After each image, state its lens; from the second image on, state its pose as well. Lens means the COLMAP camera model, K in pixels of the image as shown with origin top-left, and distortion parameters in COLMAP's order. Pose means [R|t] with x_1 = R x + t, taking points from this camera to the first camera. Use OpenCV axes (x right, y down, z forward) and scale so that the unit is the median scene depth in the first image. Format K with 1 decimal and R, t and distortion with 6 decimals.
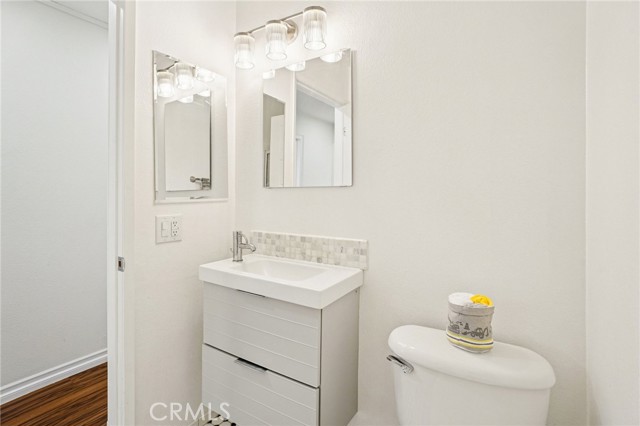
lens RADIAL K [[299.6, 0, 315.9], [0, 299.6, 198.9], [0, 0, 1]] dist [-0.063812, 0.014156]
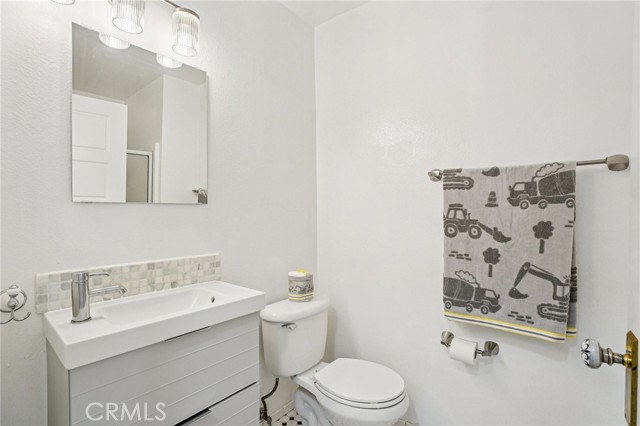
lens RADIAL K [[299.6, 0, 319.6], [0, 299.6, 211.6], [0, 0, 1]] dist [-0.063812, 0.014156]
pose [[0.123271, -0.006740, 0.992350, -0.823323], [0.002847, 0.999975, 0.006438, -0.021398], [-0.992369, 0.002032, 0.123287, 0.453773]]
